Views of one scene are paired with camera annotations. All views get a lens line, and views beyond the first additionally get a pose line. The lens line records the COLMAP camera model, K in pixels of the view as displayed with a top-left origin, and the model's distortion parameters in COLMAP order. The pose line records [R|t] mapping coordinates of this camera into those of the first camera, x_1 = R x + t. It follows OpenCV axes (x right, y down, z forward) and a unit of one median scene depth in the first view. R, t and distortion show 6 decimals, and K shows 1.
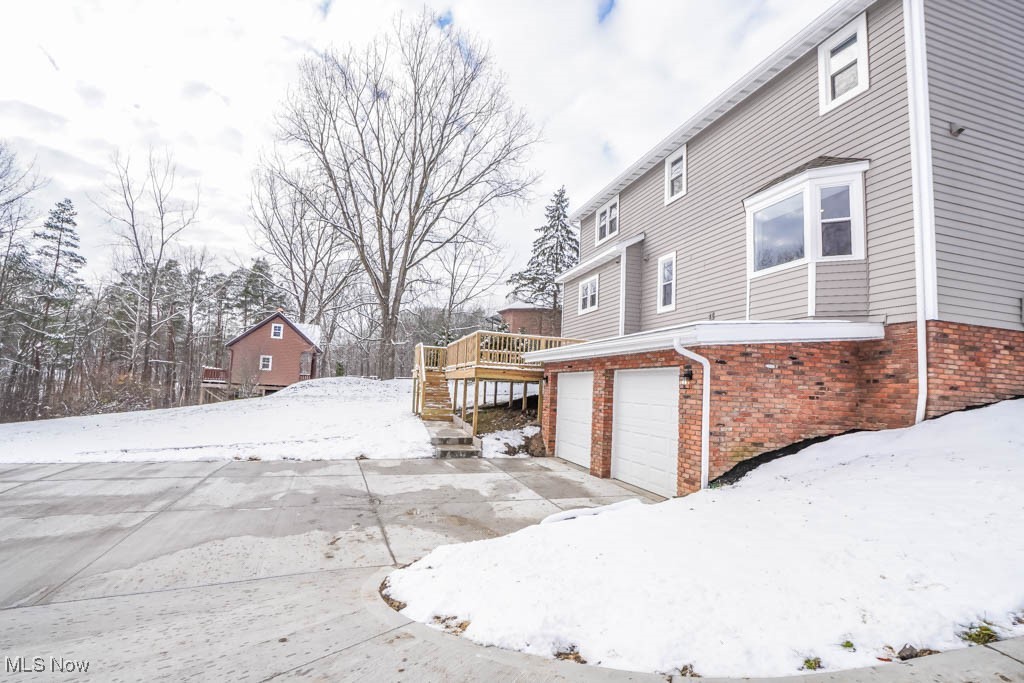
lens RADIAL K [[506.4, 0, 506.0], [0, 506.4, 338.9], [0, 0, 1]] dist [-0.017702, 0.001680]
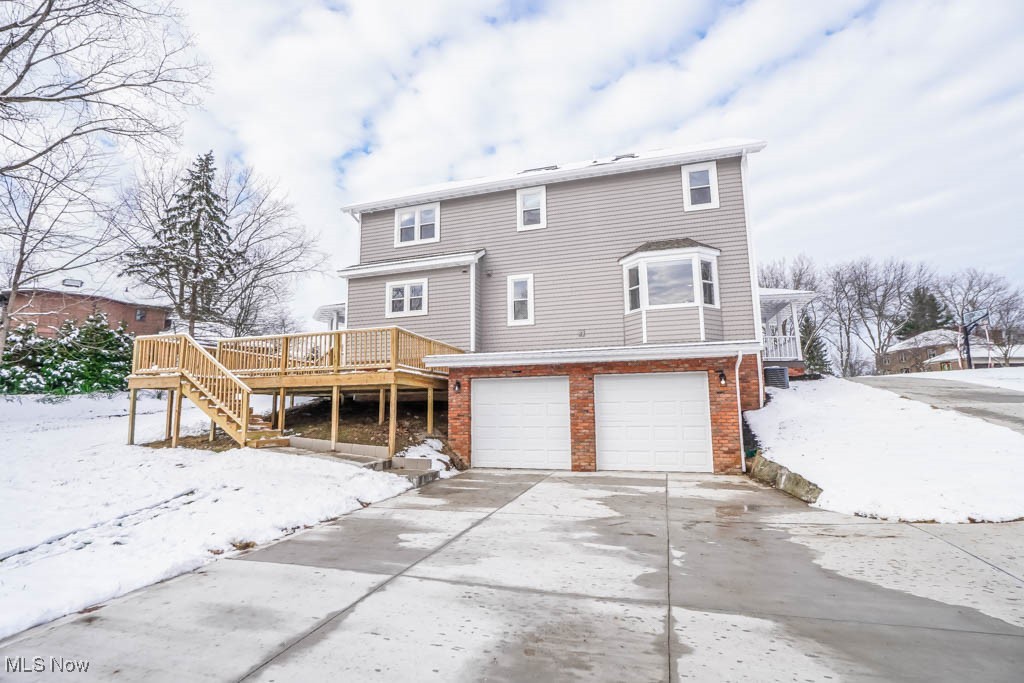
lens RADIAL K [[506.4, 0, 507.6], [0, 506.4, 341.0], [0, 0, 1]] dist [-0.017702, 0.001680]
pose [[0.530814, 0.072330, 0.844396, -1.490518], [-0.047857, 0.997320, -0.055345, 0.102589], [-0.846136, -0.011032, 0.532853, 0.989204]]
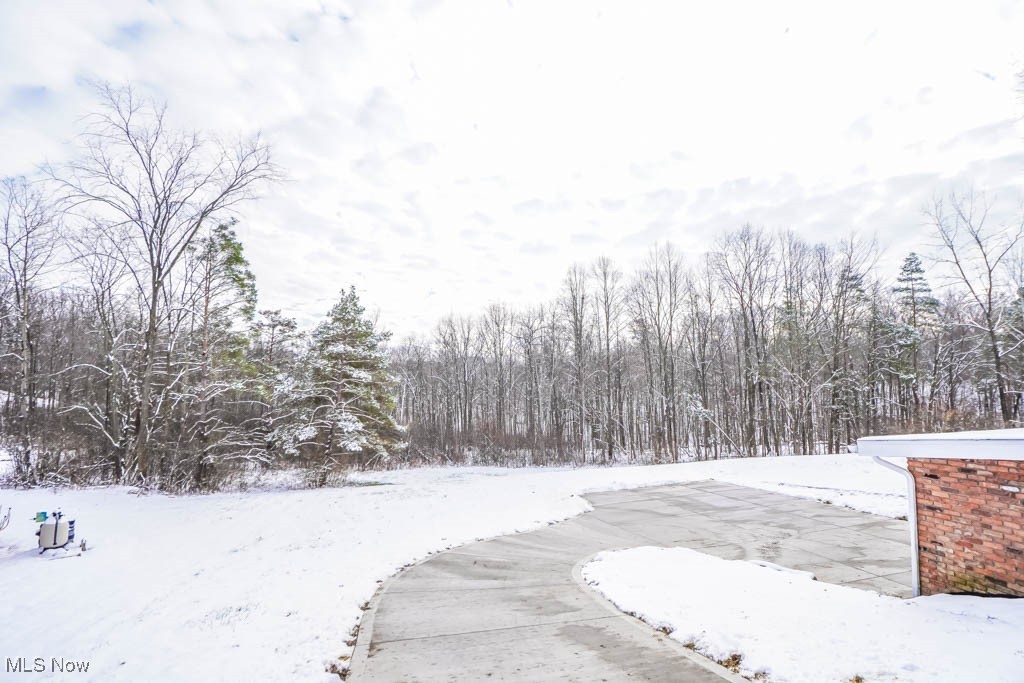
lens RADIAL K [[506.4, 0, 510.6], [0, 506.4, 341.7], [0, 0, 1]] dist [-0.017702, 0.001680]
pose [[0.019415, -0.132886, -0.990941, 1.221887], [0.103708, 0.986049, -0.130198, -0.145107], [0.994418, -0.100241, 0.032925, 0.180636]]
